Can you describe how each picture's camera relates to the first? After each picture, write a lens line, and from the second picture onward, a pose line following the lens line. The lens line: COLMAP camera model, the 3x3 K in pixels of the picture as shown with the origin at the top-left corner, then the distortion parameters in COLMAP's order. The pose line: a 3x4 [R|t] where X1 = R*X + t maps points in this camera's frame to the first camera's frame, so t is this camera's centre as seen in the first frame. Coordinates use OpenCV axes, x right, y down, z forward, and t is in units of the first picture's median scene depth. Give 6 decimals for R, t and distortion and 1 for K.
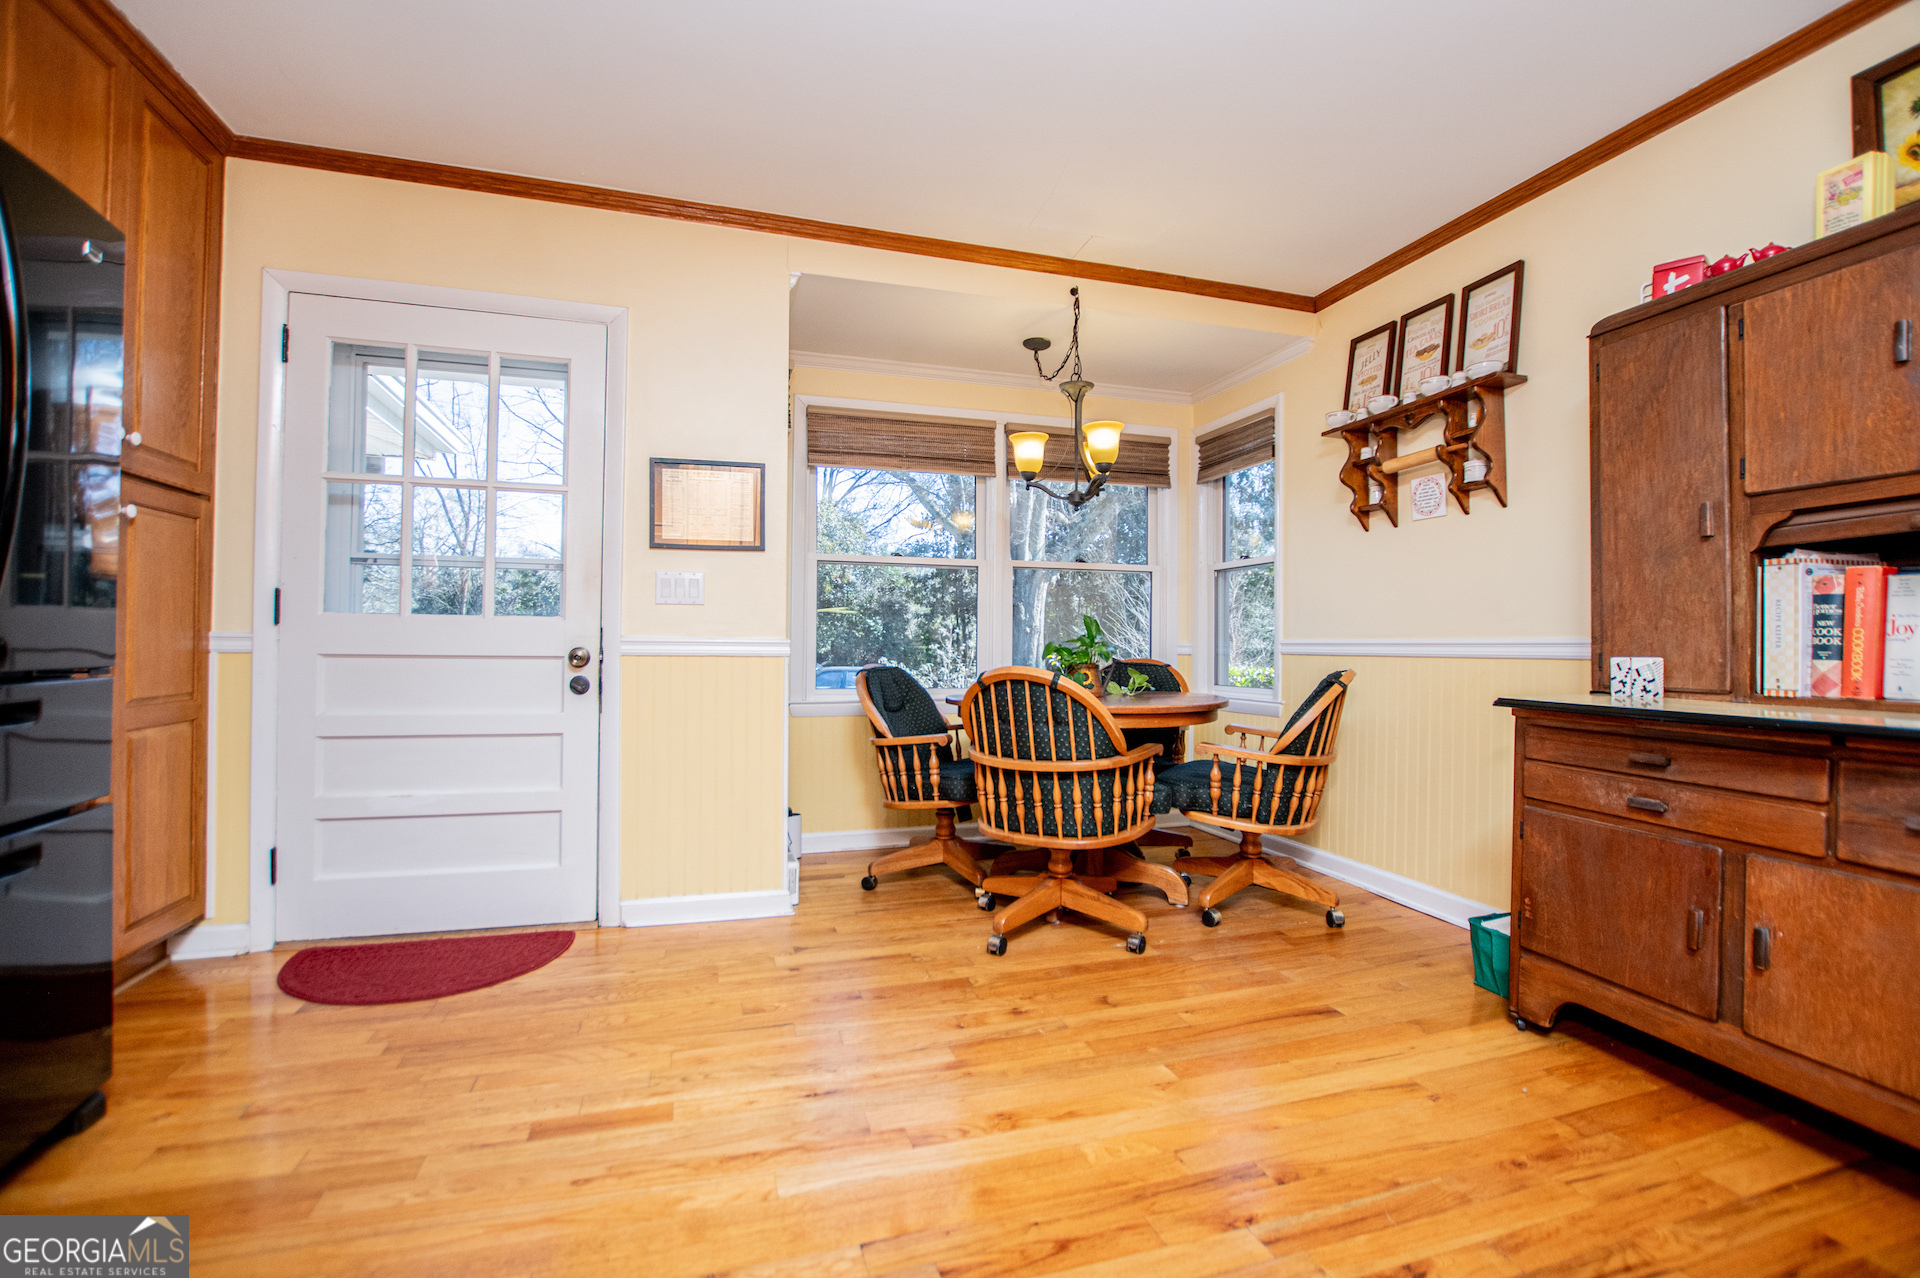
lens RADIAL K [[846.8, 0, 960.0], [0, 846.8, 639.0], [0, 0, 1]] dist [-0.044082, 0.008153]
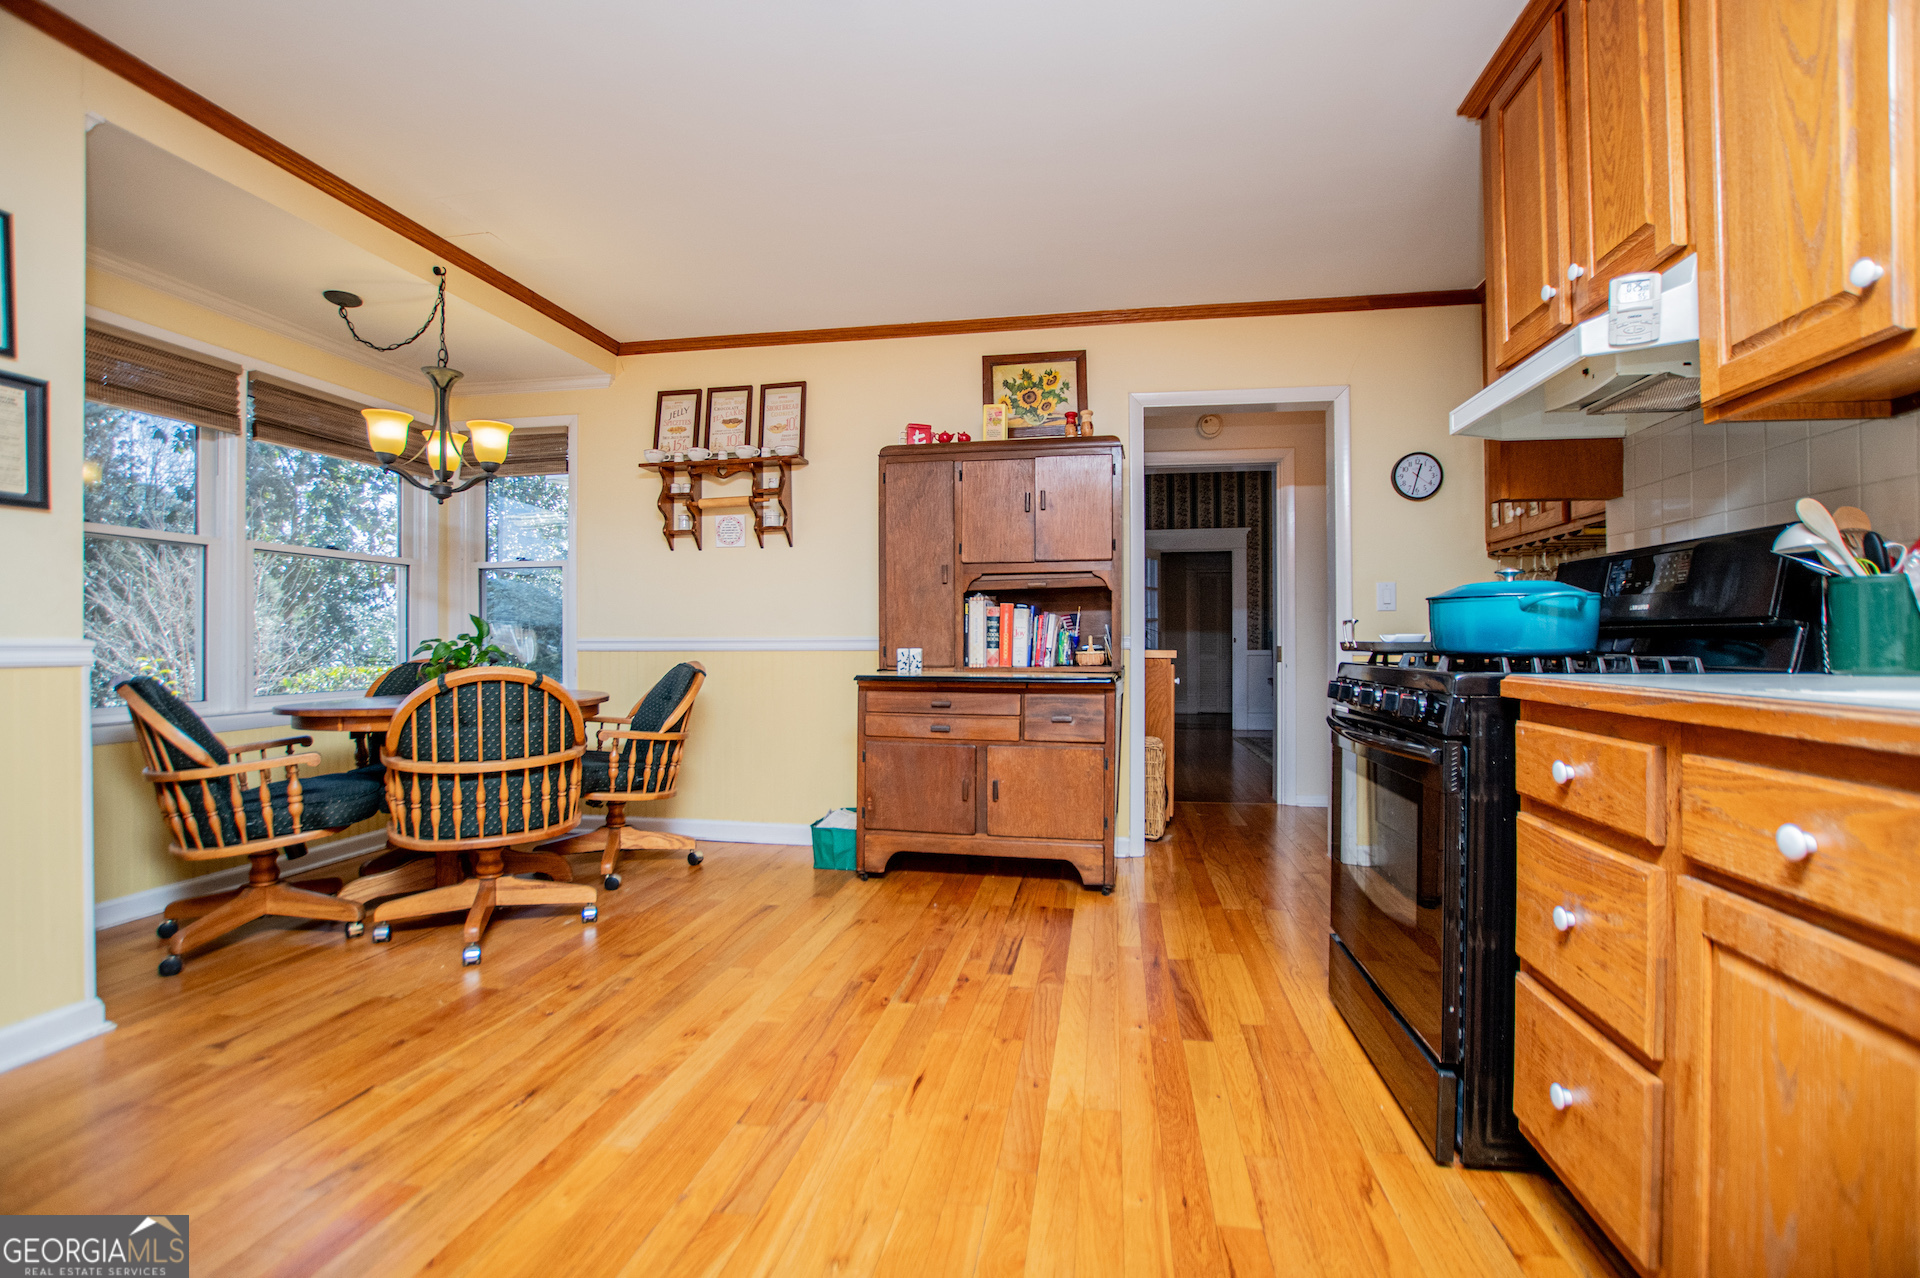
lens RADIAL K [[846.8, 0, 960.0], [0, 846.8, 639.0], [0, 0, 1]] dist [-0.044082, 0.008153]
pose [[0.460502, -0.004942, 0.887645, -0.550433], [-0.000849, 0.999982, 0.006007, -0.007017], [-0.887658, -0.003520, 0.460489, 0.060716]]
